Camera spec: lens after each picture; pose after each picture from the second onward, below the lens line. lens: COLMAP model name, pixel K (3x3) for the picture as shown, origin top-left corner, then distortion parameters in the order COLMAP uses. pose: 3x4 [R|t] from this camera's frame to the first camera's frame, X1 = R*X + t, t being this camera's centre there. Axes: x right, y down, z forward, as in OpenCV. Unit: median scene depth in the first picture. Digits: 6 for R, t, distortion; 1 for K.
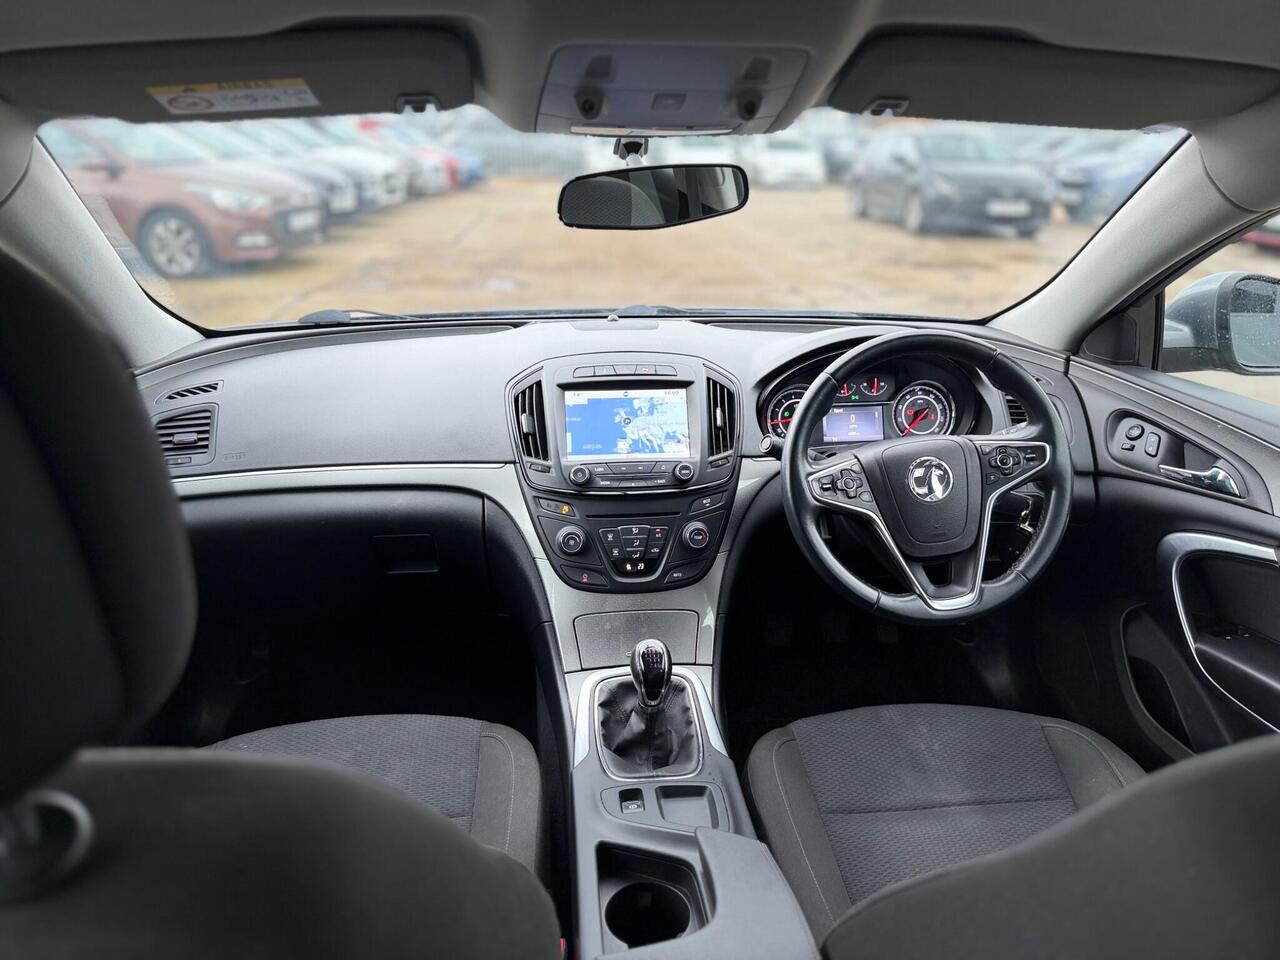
lens RADIAL K [[901.5, 0, 645.4], [0, 901.5, 481.9], [0, 0, 1]] dist [0.179940, -0.361998]
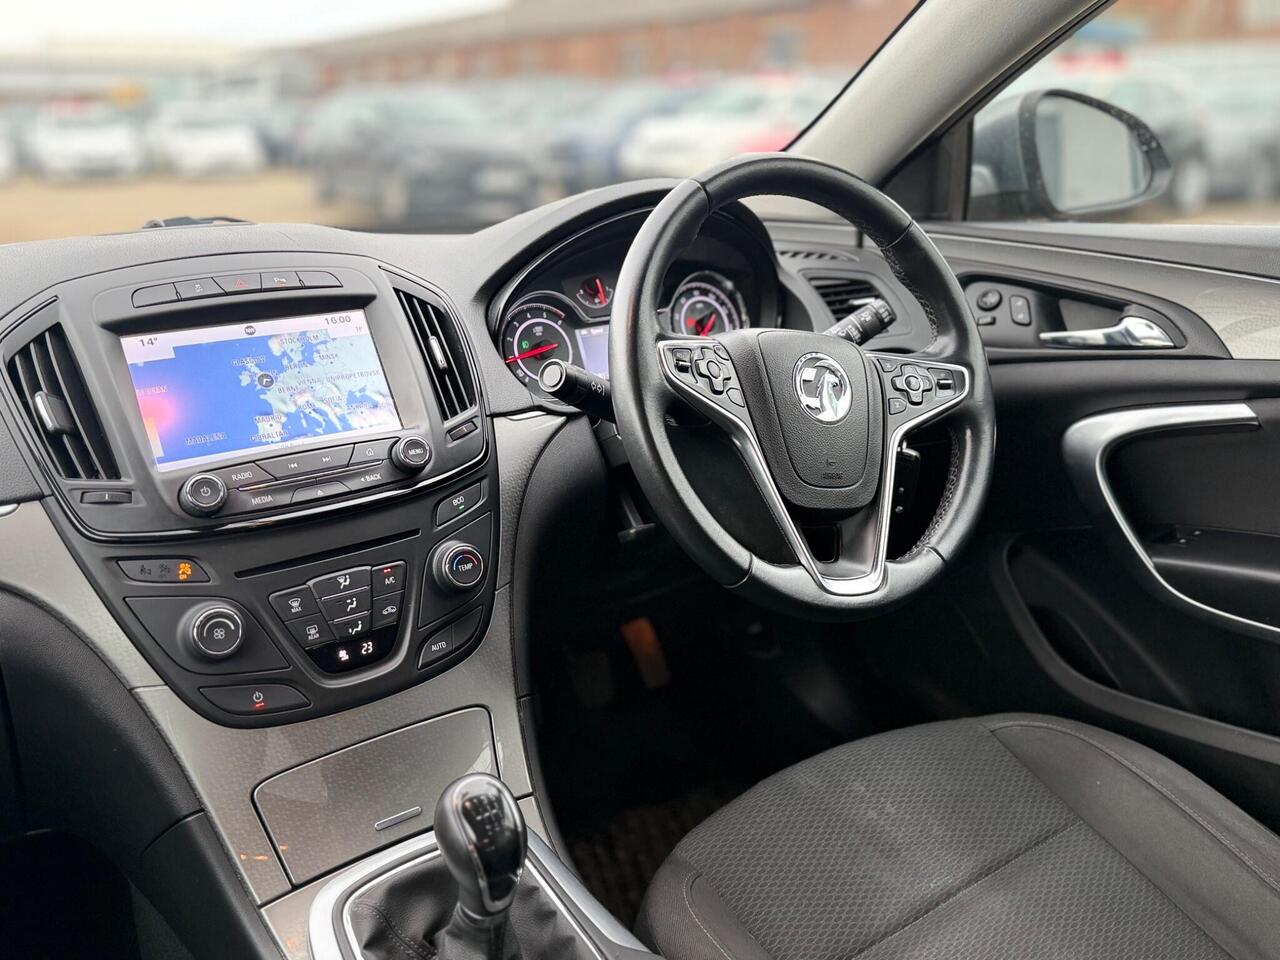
lens RADIAL K [[1107.2, 0, 656.4], [0, 1107.2, 477.6], [0, 0, 1]] dist [0.162217, -0.328329]
pose [[0.867768, -0.177366, 0.464241, -0.138530], [0.201555, 0.979474, -0.002537, 0.033563], [-0.454262, 0.095772, 0.885705, 0.354606]]
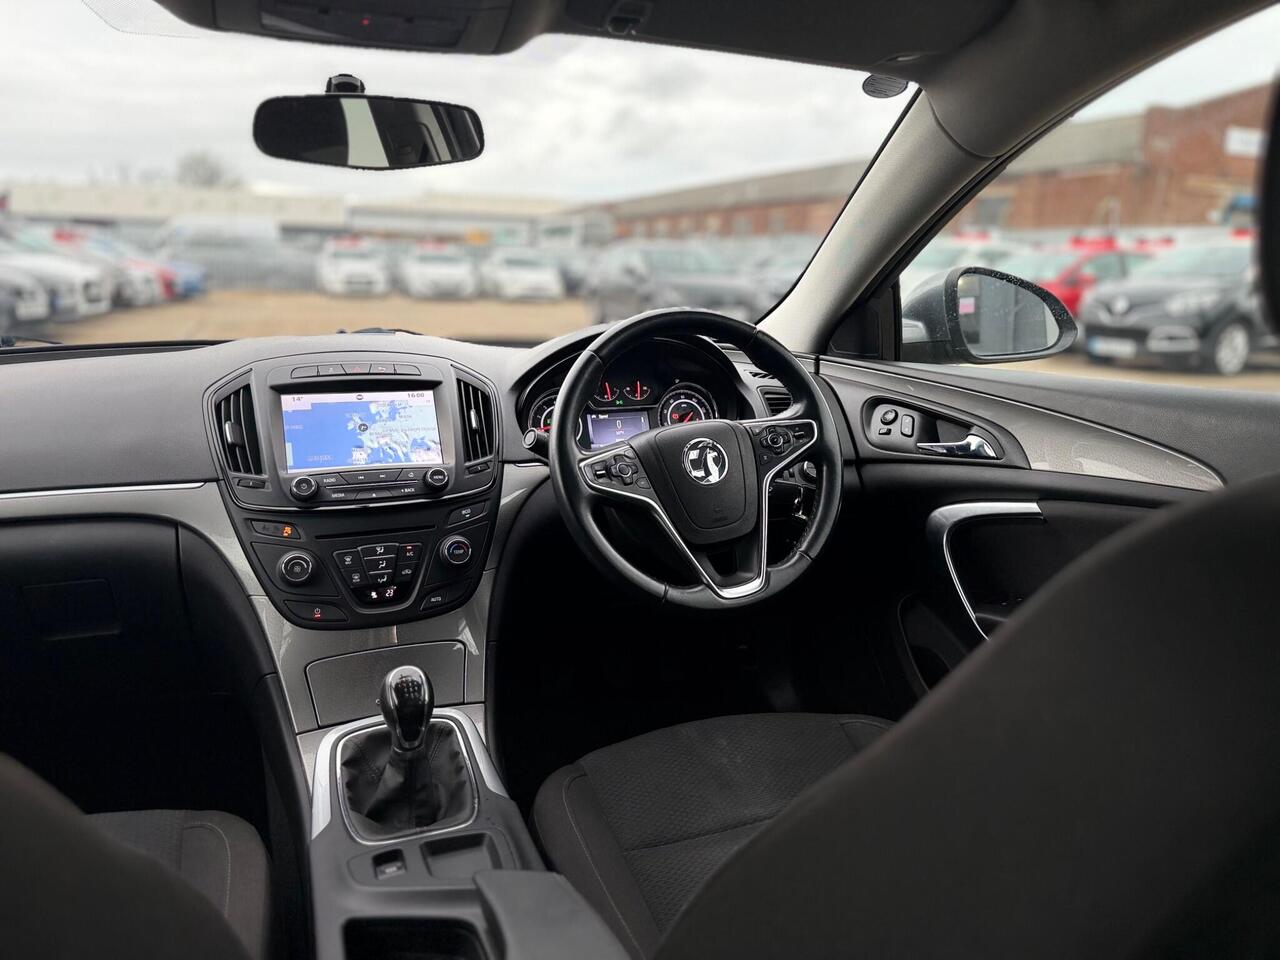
lens RADIAL K [[901.5, 0, 645.4], [0, 901.5, 481.9], [0, 0, 1]] dist [0.179940, -0.361998]
pose [[0.963050, -0.058795, 0.262826, 0.006574], [0.090587, 0.989737, -0.110522, 0.105831], [-0.253630, 0.130247, 0.958492, 0.120571]]
